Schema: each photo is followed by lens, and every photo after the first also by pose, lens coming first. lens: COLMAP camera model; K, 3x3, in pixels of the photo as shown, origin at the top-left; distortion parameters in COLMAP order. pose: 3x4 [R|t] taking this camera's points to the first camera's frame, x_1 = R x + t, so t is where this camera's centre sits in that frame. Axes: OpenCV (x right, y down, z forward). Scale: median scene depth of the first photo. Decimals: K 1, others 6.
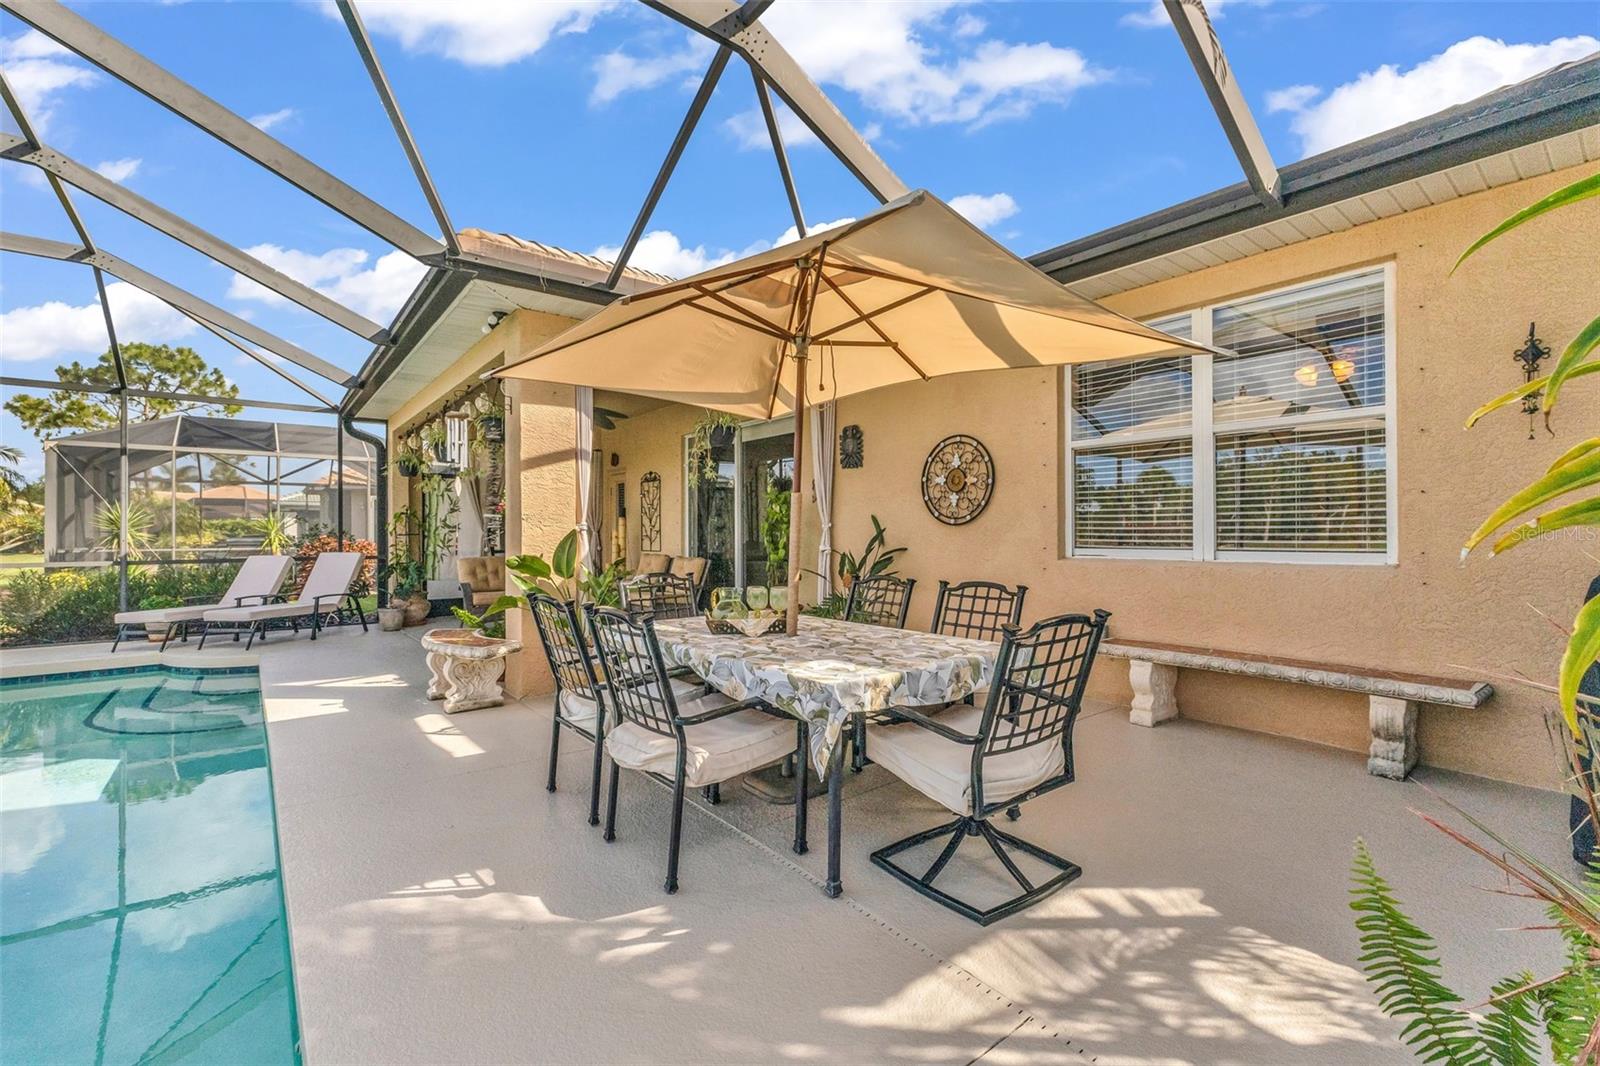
lens RADIAL K [[694.1, 0, 797.1], [0, 694.1, 530.5], [0, 0, 1]] dist [0.007833, -0.000001]
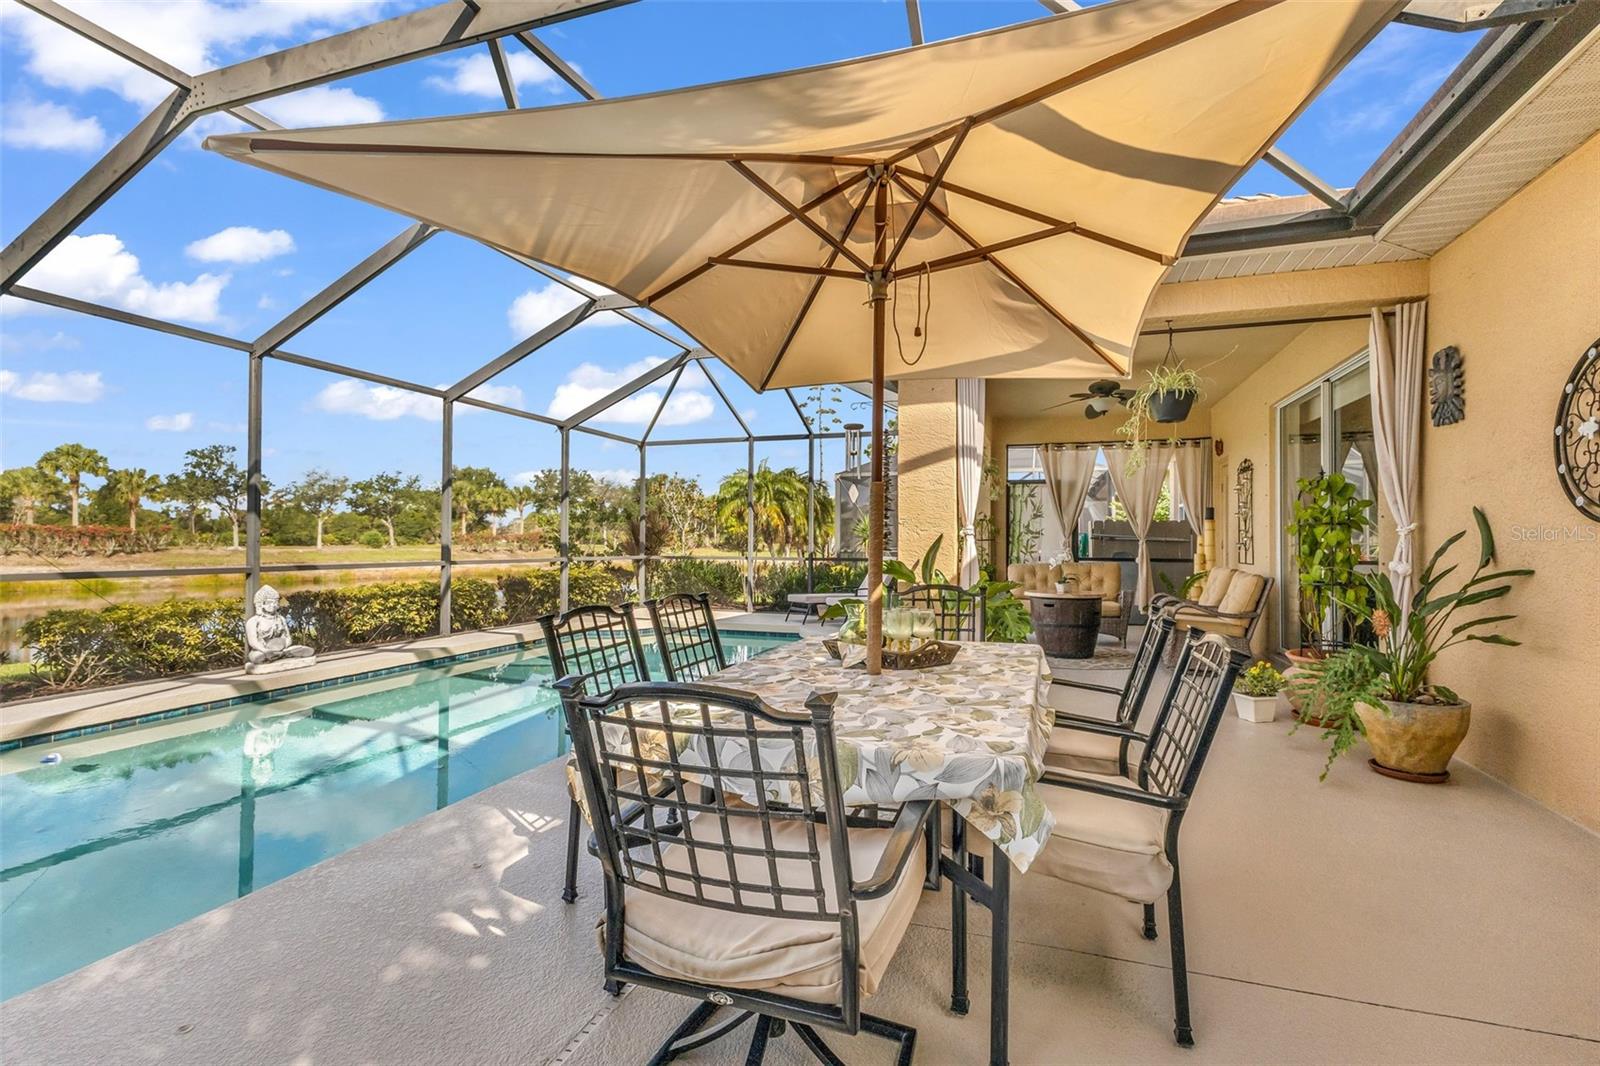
lens RADIAL K [[718.5, 0, 795.5], [0, 718.5, 531.6], [0, 0, 1]] dist [0.008936, -0.000190]
pose [[0.535114, -0.003719, -0.844772, 0.247168], [-0.003006, 0.999976, -0.006306, 0.001106], [0.844775, 0.005914, 0.535089, 0.210575]]
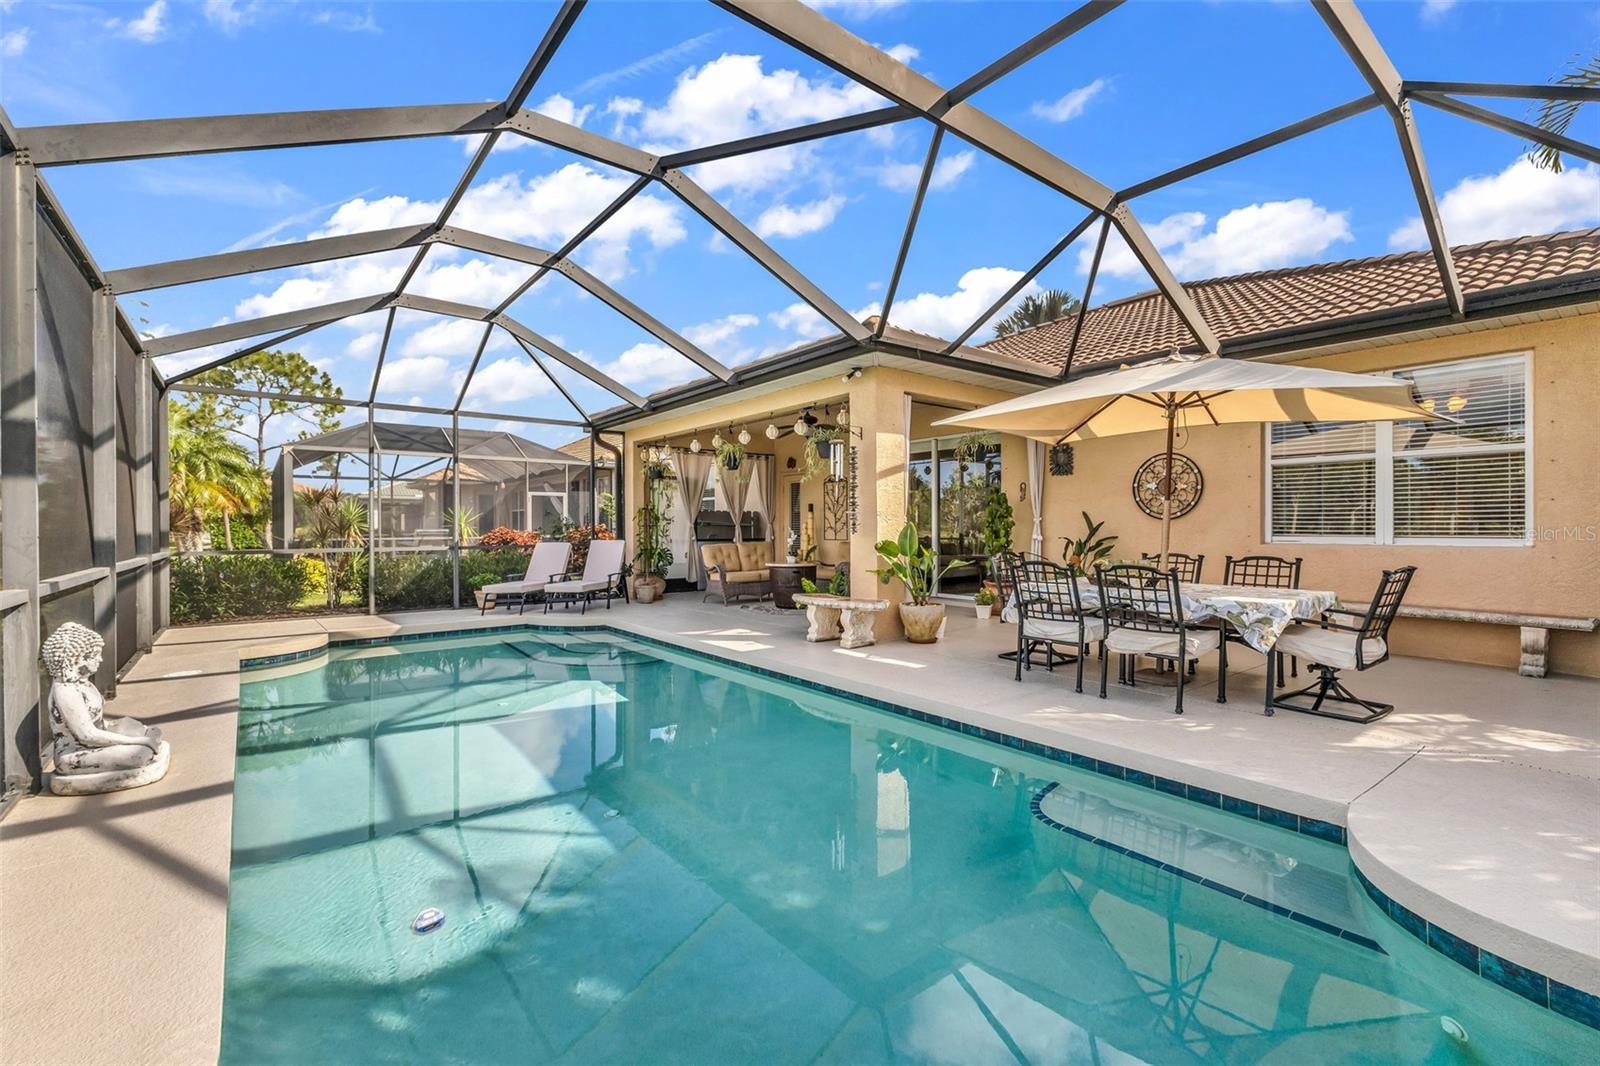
lens RADIAL K [[686.5, 0, 798.4], [0, 686.5, 528.6], [0, 0, 1]] dist [0.007894, 0.000058]
pose [[0.999948, 0.001788, -0.010031, -0.338969], [-0.001705, 0.999964, 0.008320, 0.000092], [0.010045, -0.008303, 0.999915, -0.249512]]
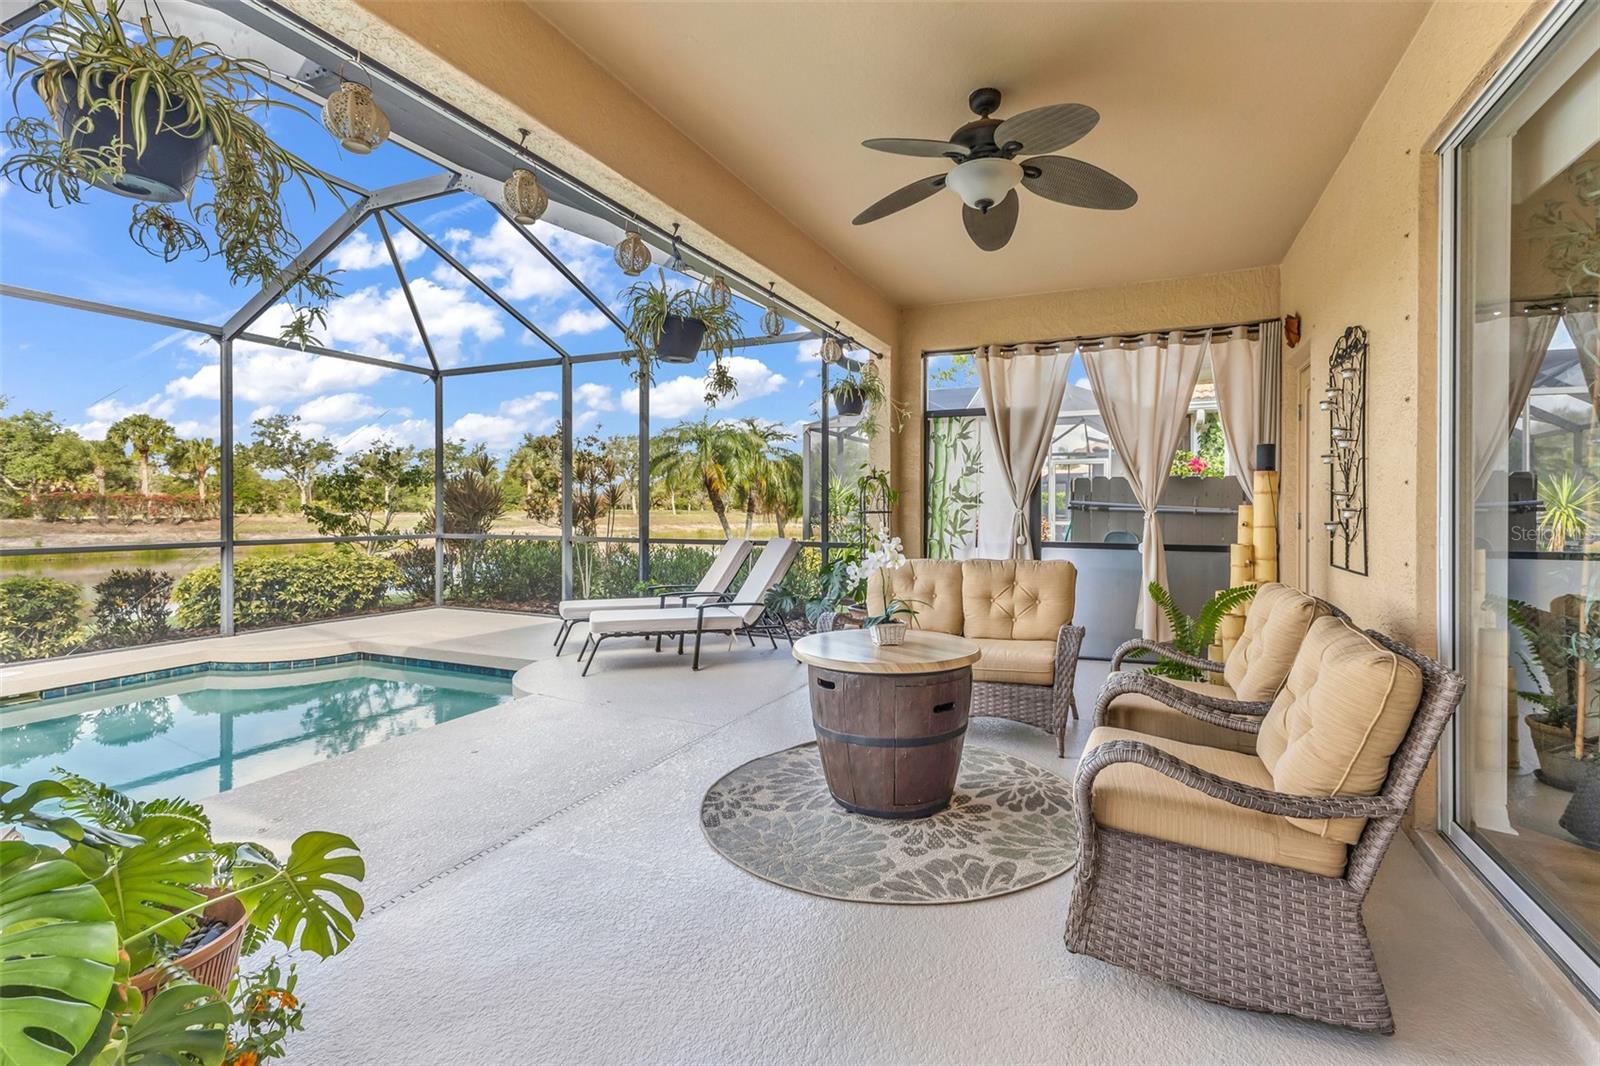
lens RADIAL K [[703.1, 0, 826.5], [0, 703.1, 508.3], [0, 0, 1]] dist [0.011103, 0.000112]
pose [[0.469263, 0.008296, -0.883019, -0.040260], [0.000825, 0.999951, 0.009833, -0.004474], [0.883058, -0.005343, 0.469234, 0.808269]]
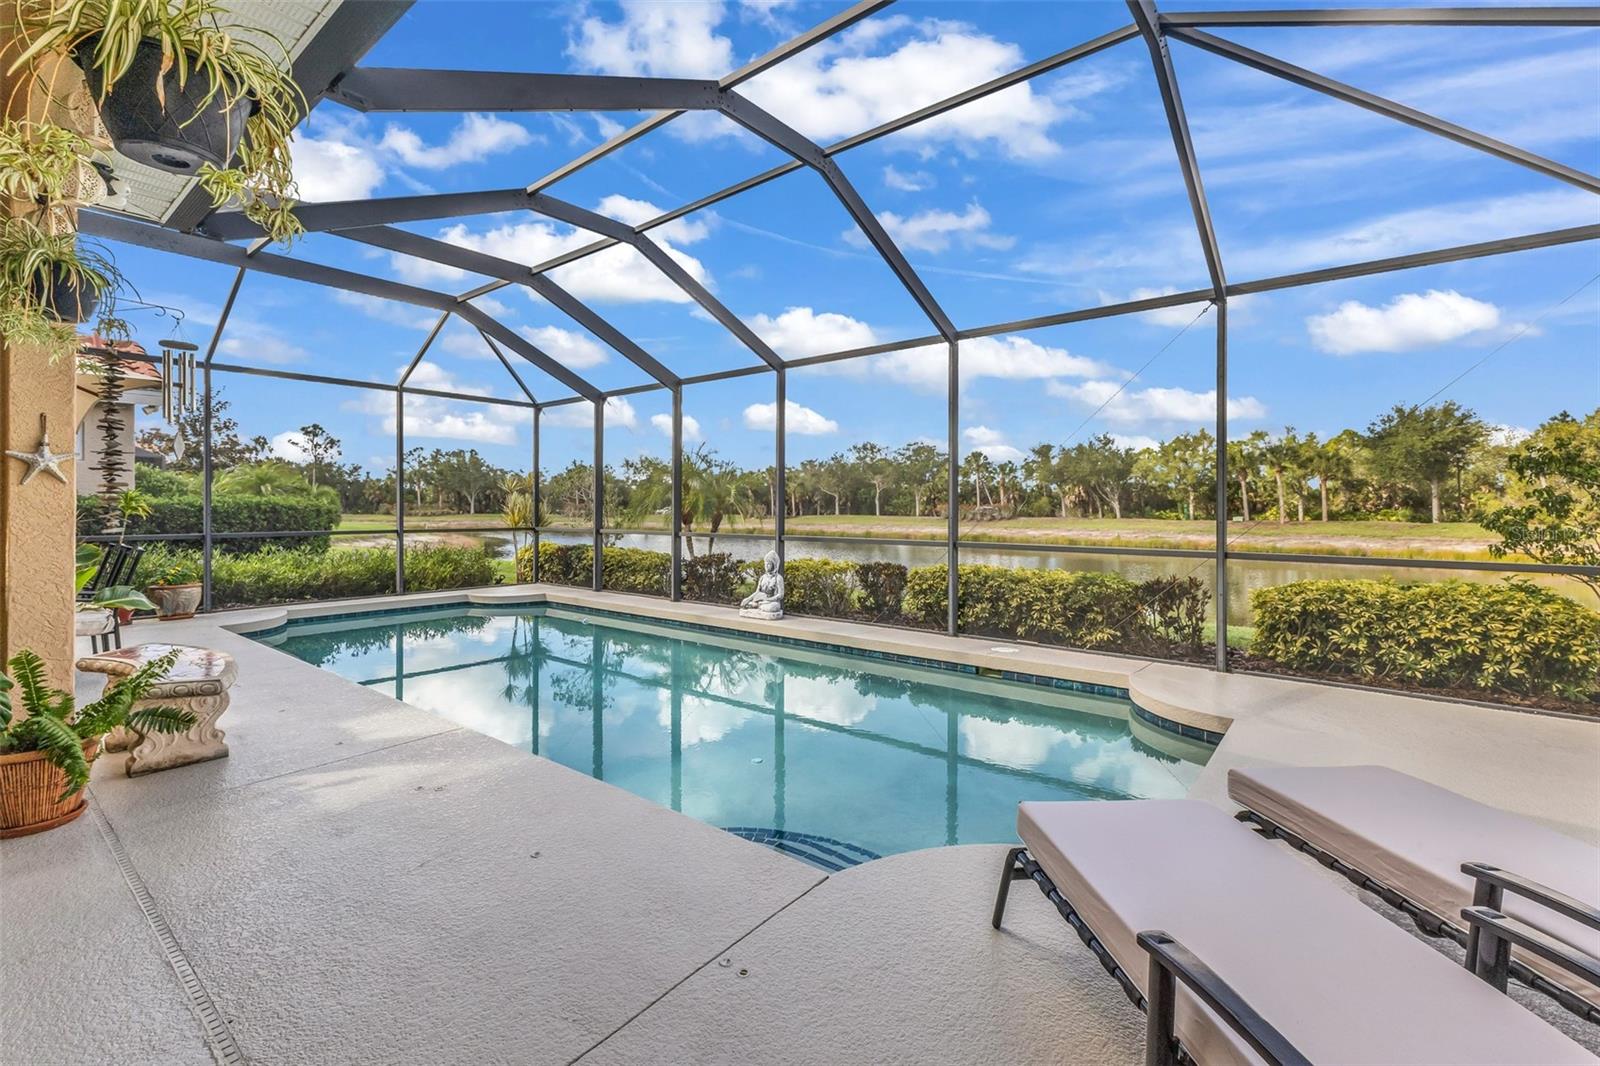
lens RADIAL K [[715.4, 0, 824.6], [0, 715.4, 509.2], [0, 0, 1]] dist [0.009245, 0.000302]
pose [[-0.975967, 0.001238, -0.217915, -0.784022], [0.002401, 0.999984, -0.005072, 0.006841], [0.217905, -0.005473, -0.975955, 1.276566]]
